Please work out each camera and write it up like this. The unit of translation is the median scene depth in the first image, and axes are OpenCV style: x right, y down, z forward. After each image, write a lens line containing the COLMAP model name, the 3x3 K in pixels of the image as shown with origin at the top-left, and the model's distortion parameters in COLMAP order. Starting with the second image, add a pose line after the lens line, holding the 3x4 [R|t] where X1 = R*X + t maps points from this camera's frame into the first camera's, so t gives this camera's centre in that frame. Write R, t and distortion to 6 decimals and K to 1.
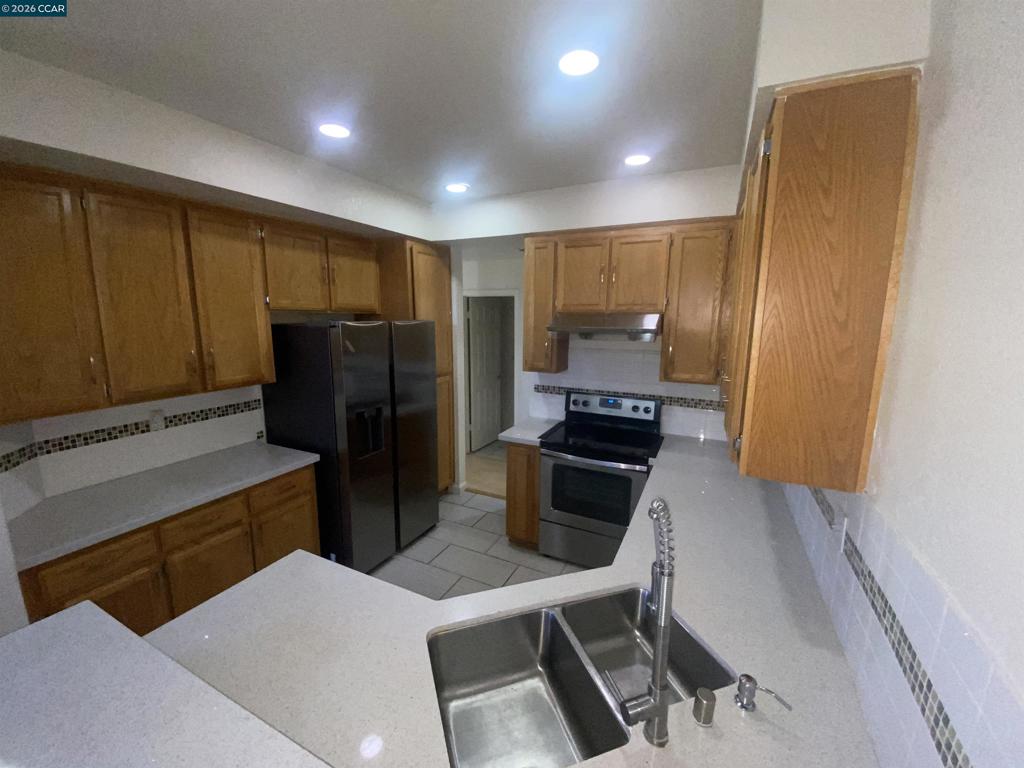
lens RADIAL K [[416.7, 0, 510.7], [0, 416.7, 380.8], [0, 0, 1]] dist [0.037817, -0.030657]
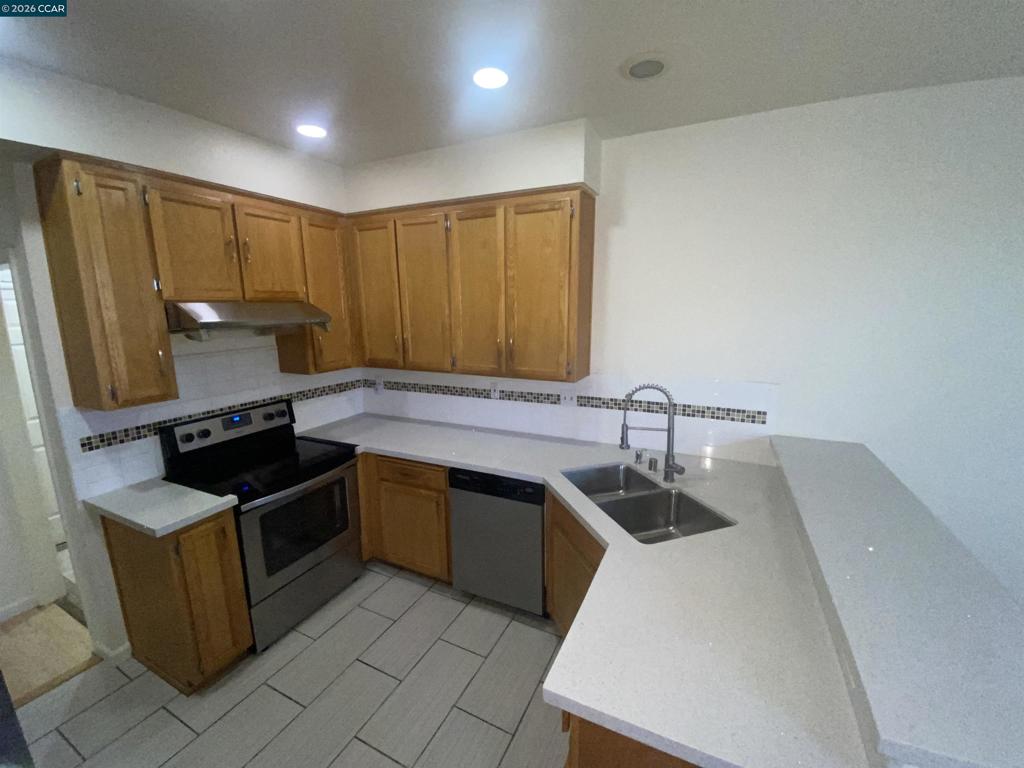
lens RADIAL K [[416.7, 0, 510.7], [0, 416.7, 380.8], [0, 0, 1]] dist [0.037817, -0.030657]
pose [[-0.005505, -0.185288, 0.982669, -0.571520], [0.173433, 0.967614, 0.183421, -0.081864], [-0.984830, 0.171436, 0.026808, 0.537783]]
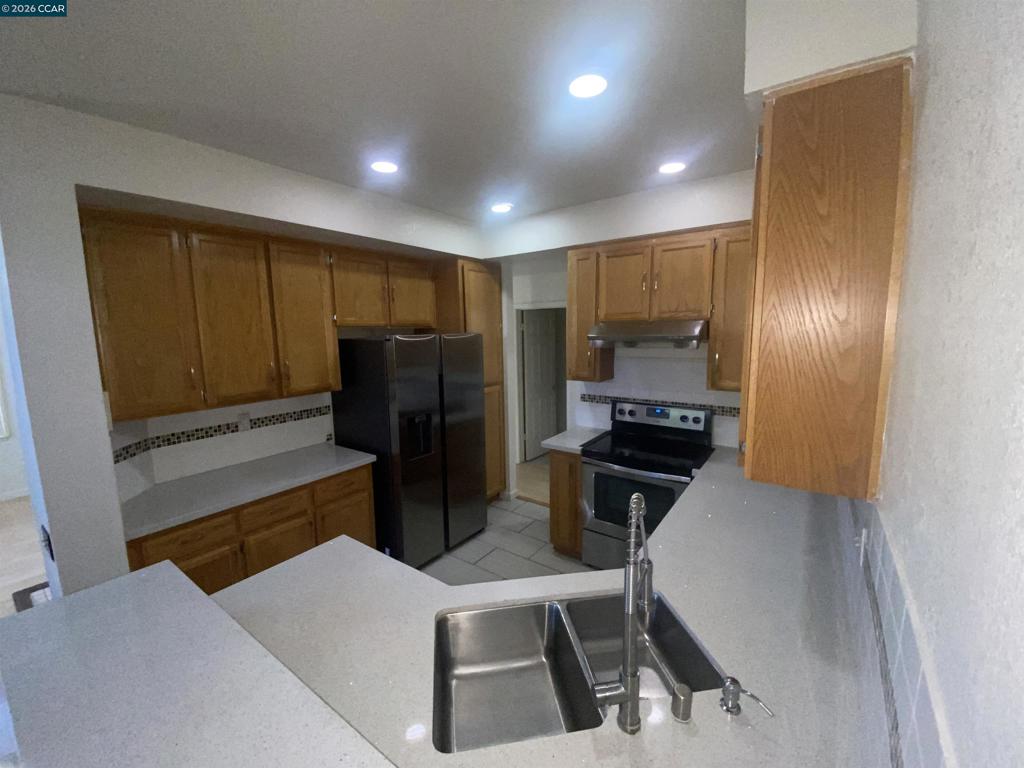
lens RADIAL K [[416.7, 0, 510.7], [0, 416.7, 380.8], [0, 0, 1]] dist [0.037817, -0.030657]
pose [[0.985614, -0.003155, -0.168983, 0.074899], [-0.002117, 0.999517, -0.031011, 0.011181], [0.168999, 0.030923, 0.985131, -0.029134]]
